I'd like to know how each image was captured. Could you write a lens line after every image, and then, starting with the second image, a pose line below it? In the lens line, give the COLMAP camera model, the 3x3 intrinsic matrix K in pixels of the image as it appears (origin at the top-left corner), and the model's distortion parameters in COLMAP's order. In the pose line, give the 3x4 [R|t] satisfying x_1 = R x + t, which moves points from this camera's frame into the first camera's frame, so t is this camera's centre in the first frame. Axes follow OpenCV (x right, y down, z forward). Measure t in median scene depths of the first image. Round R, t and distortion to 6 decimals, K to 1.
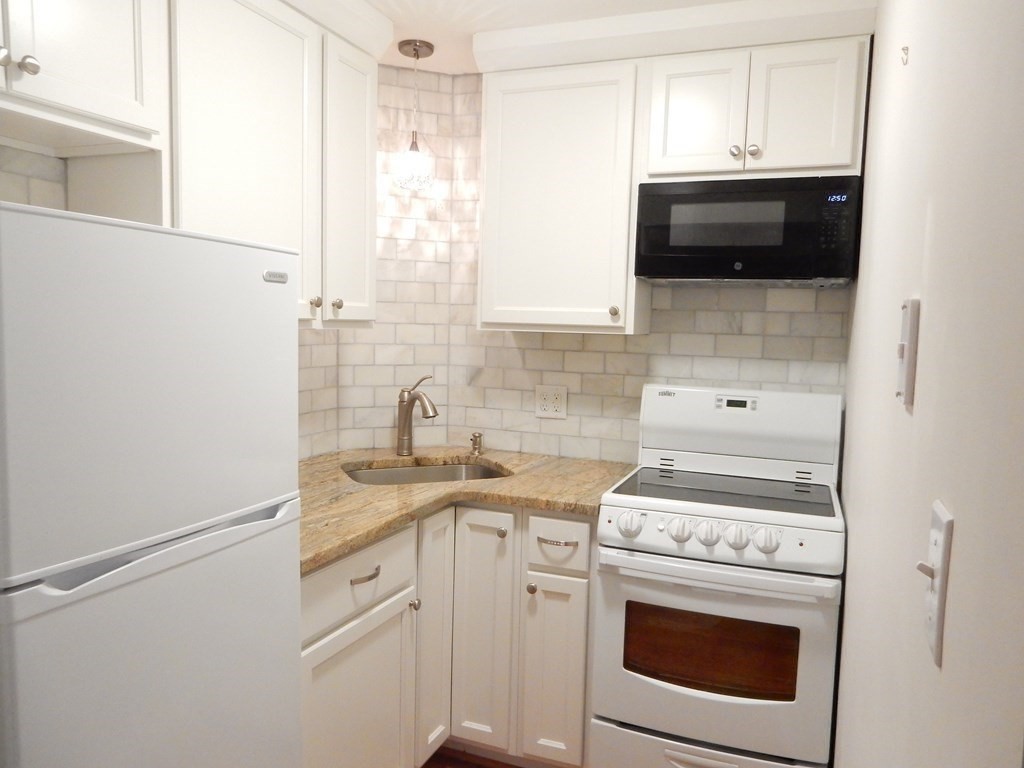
lens RADIAL K [[756.2, 0, 513.7], [0, 756.2, 382.4], [0, 0, 1]] dist [-0.004956, 0.006554]
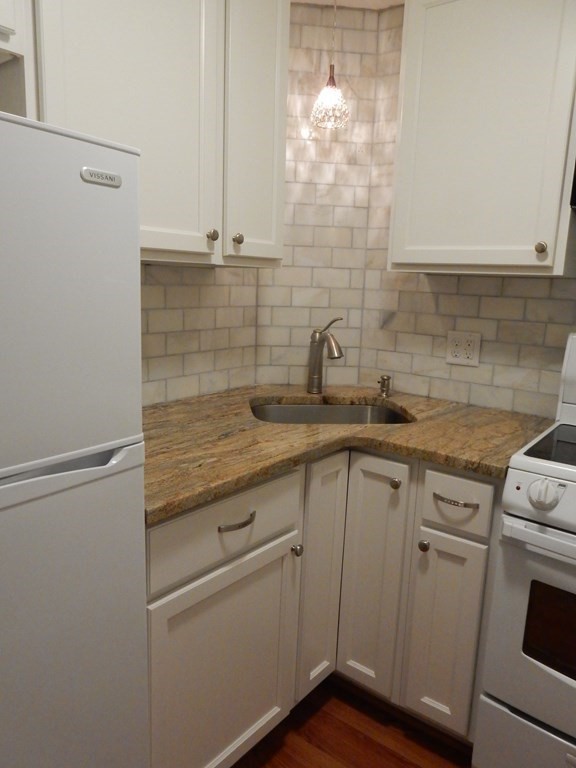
lens RADIAL K [[567.2, 0, 282.2], [0, 567.2, 380.4], [0, 0, 1]] dist [-0.004956, 0.006554]
pose [[0.960470, 0.057879, -0.272301, 0.034244], [-0.034214, 0.995275, 0.090870, 0.010411], [0.276274, -0.077961, 0.957912, 0.291687]]
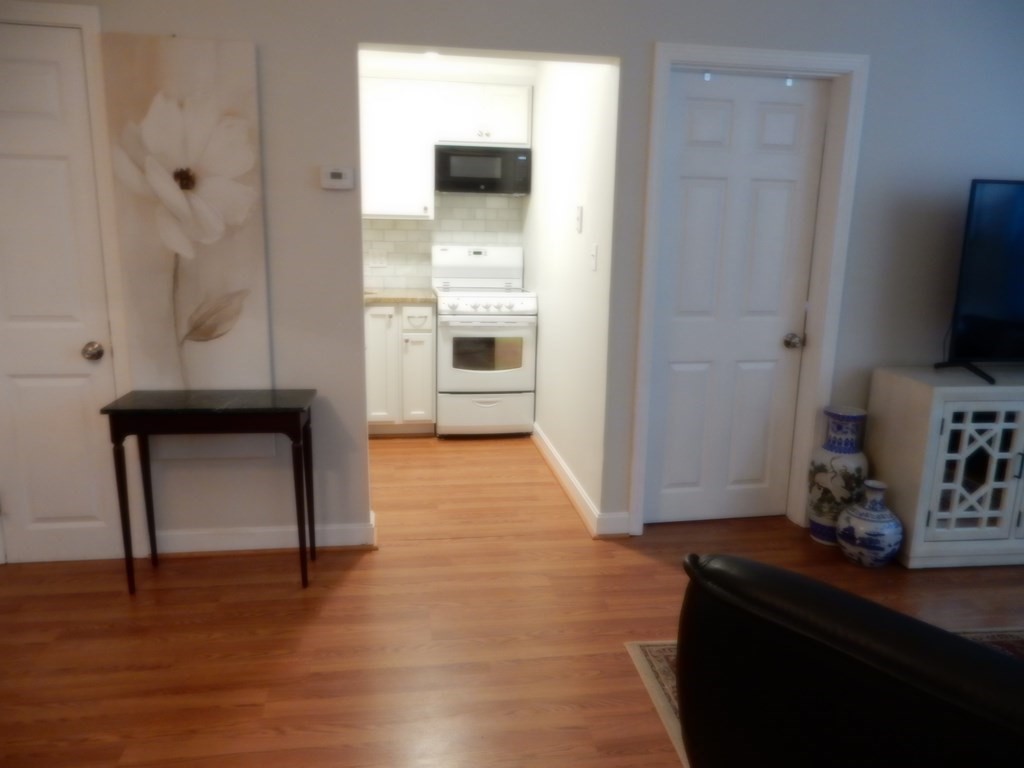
lens RADIAL K [[756.2, 0, 506.9], [0, 756.2, 386.0], [0, 0, 1]] dist [-0.004956, 0.006554]
pose [[0.866392, -0.115829, 0.485745, -0.778223], [0.047186, 0.987364, 0.151281, 0.088120], [-0.497130, -0.108148, 0.860910, -0.991586]]
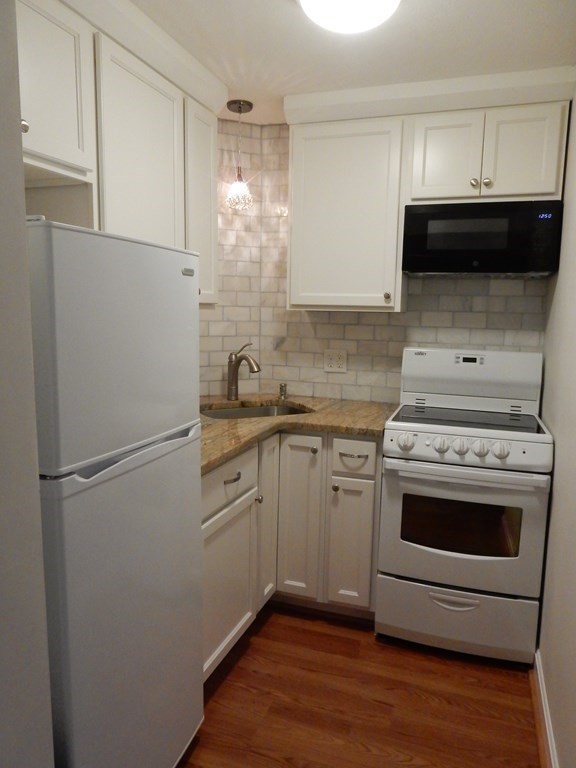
lens RADIAL K [[567.2, 0, 283.4], [0, 567.2, 378.6], [0, 0, 1]] dist [-0.004956, 0.006554]
pose [[0.999121, -0.012662, 0.039958, -0.115644], [0.010852, 0.998920, 0.045188, 0.012266], [-0.040487, -0.044714, 0.998179, -0.073415]]
